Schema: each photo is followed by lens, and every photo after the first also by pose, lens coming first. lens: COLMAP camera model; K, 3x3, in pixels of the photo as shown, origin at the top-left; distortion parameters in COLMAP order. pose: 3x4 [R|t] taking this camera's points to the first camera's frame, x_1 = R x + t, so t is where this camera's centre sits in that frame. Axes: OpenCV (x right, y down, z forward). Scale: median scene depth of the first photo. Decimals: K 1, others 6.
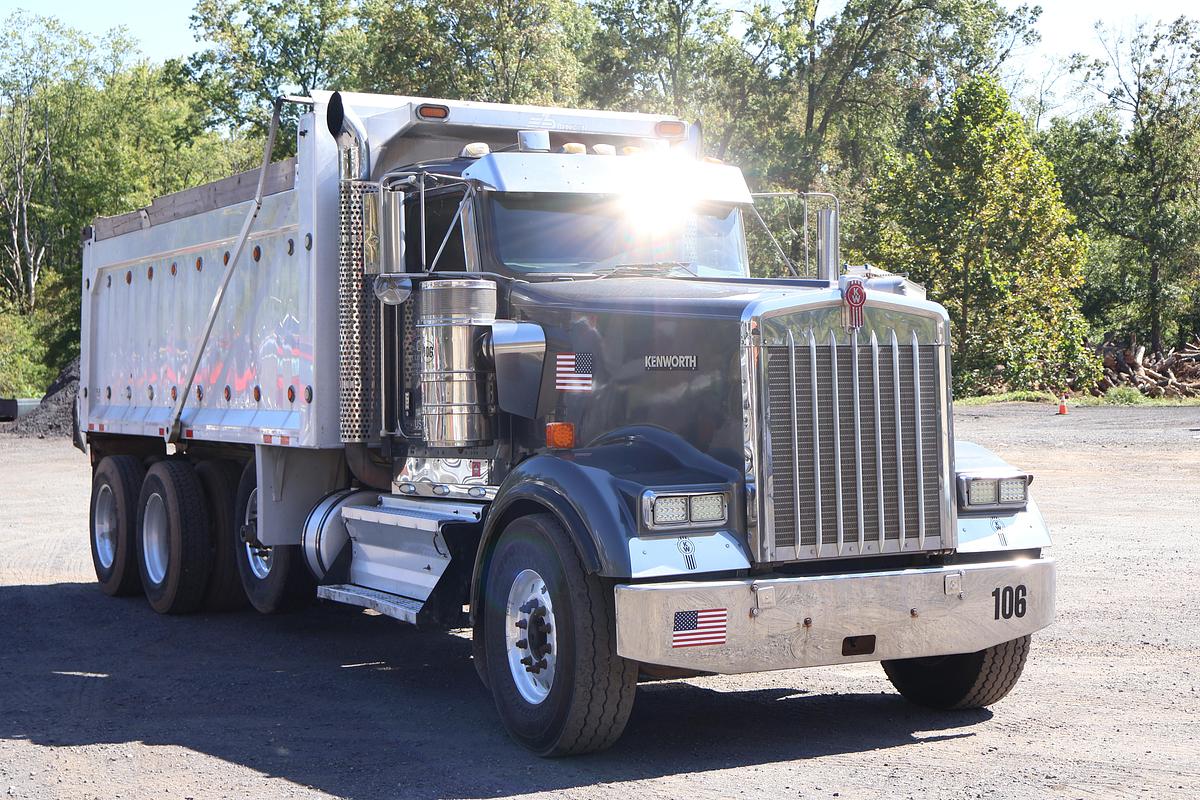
lens RADIAL K [[1880.4, 0, 596.7], [0, 1880.4, 400.8], [0, 0, 1]] dist [-0.004244, 0.030755]
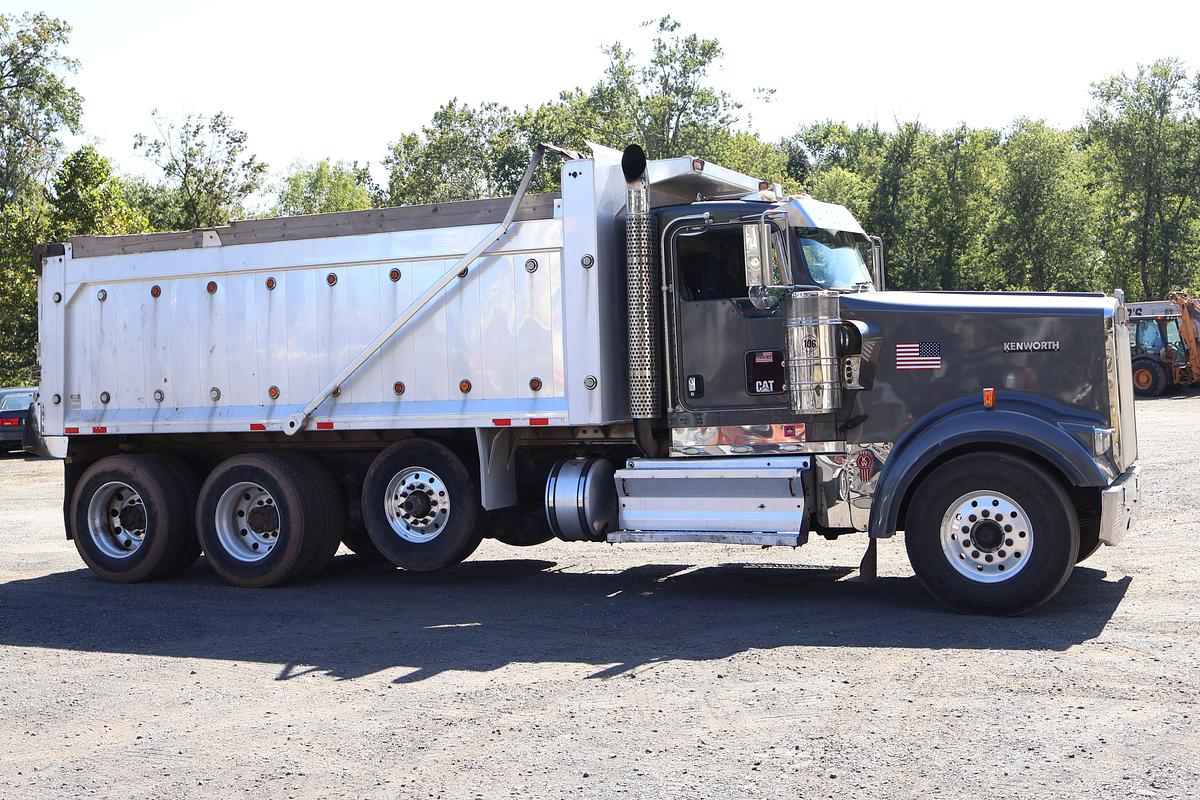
lens RADIAL K [[1460.3, 0, 599.8], [0, 1460.3, 395.8], [0, 0, 1]] dist [-0.002601, 0.009108]
pose [[0.805650, -0.029457, 0.591659, -0.796721], [0.034657, 0.999396, 0.002565, 0.003483], [-0.591377, 0.018438, 0.806184, 0.227780]]
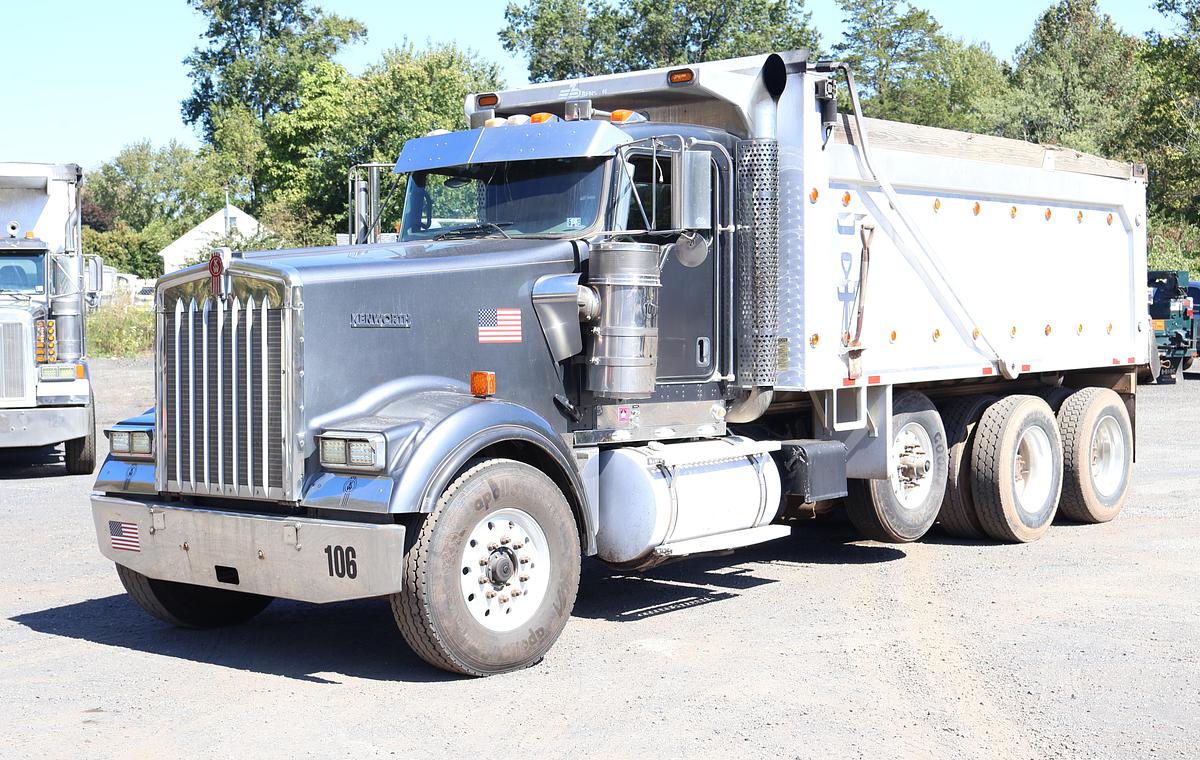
lens RADIAL K [[1716.0, 0, 568.9], [0, 1716.0, 412.6], [0, 0, 1]] dist [0.016330, -0.002216]
pose [[0.359192, 0.054259, -0.931685, 0.990314], [0.003000, 0.998236, 0.059292, -0.024150], [0.933259, -0.024093, 0.358396, 0.694889]]
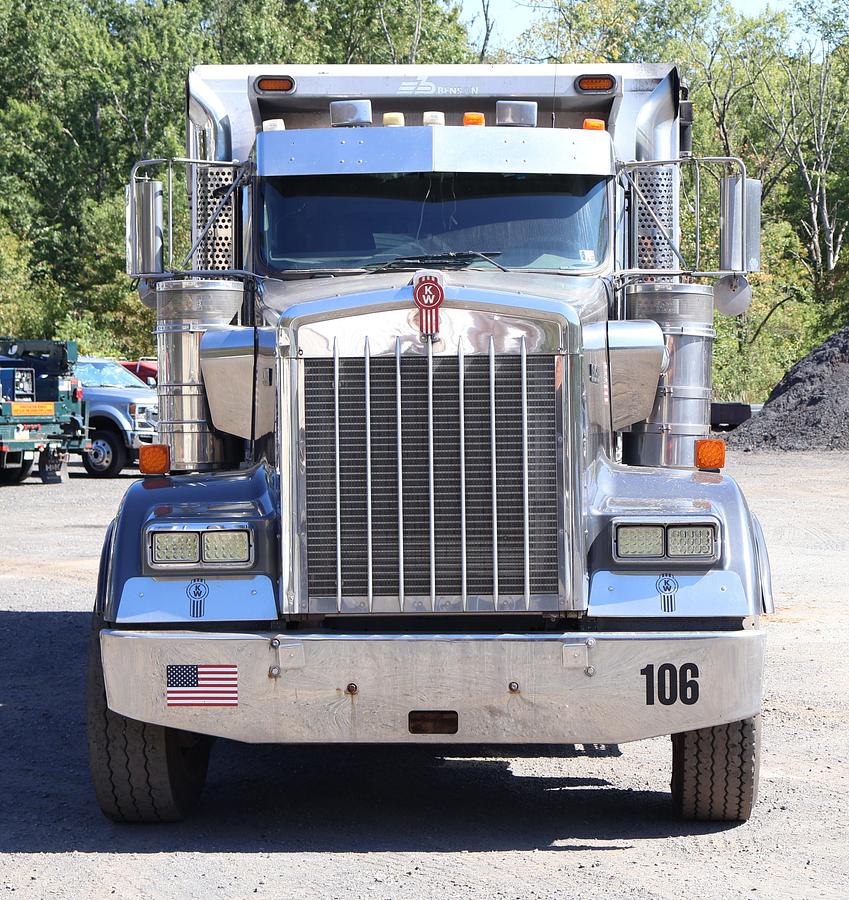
lens RADIAL K [[2334.5, 0, 424.9], [0, 2334.5, 450.2], [0, 0, 1]] dist [-0.020397, 0.000294]
pose [[0.870862, 0.017261, -0.491224, 0.534565], [-0.007958, 0.999747, 0.021023, -0.008166], [0.491463, -0.014399, 0.870780, 0.097134]]
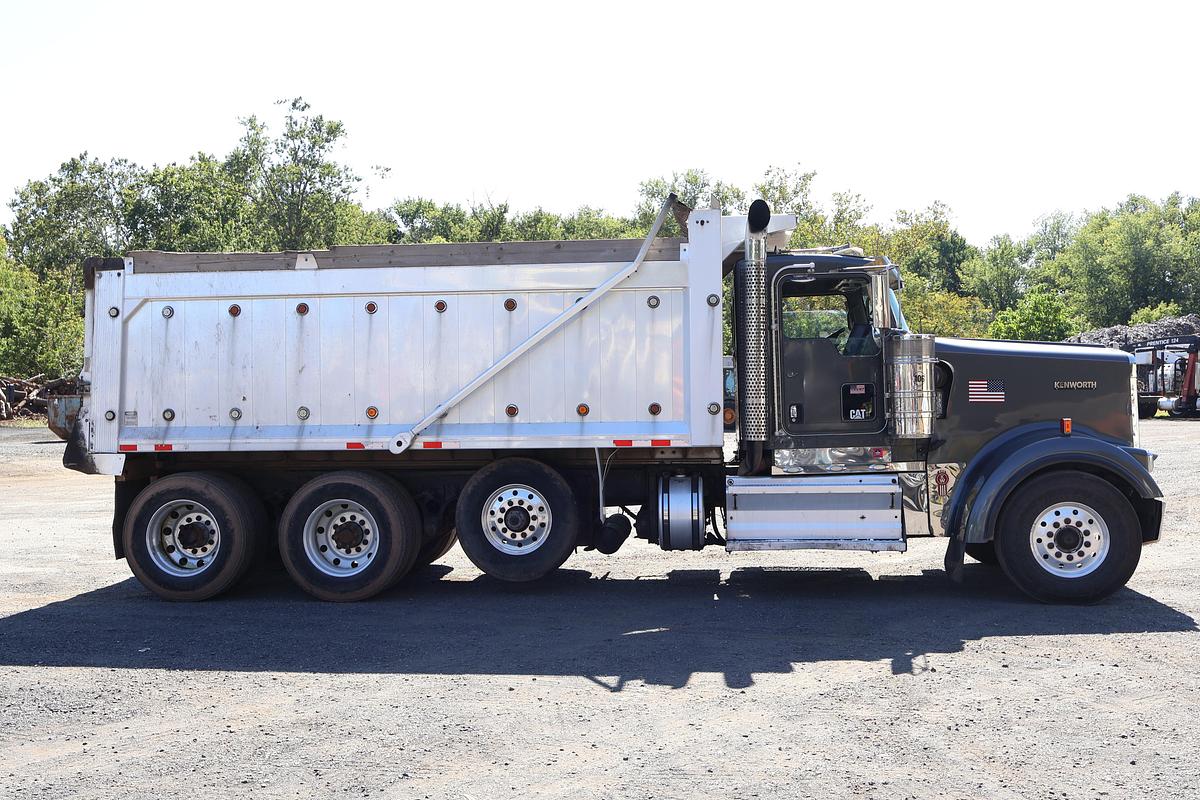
lens RADIAL K [[1212.0, 0, 598.1], [0, 1212.0, 397.9], [0, 0, 1]] dist [-0.003712, 0.007638]
pose [[0.568777, -0.000539, 0.822491, -1.041587], [0.018263, 0.999762, -0.011974, -0.002078], [-0.822289, 0.021831, 0.568652, 0.607120]]
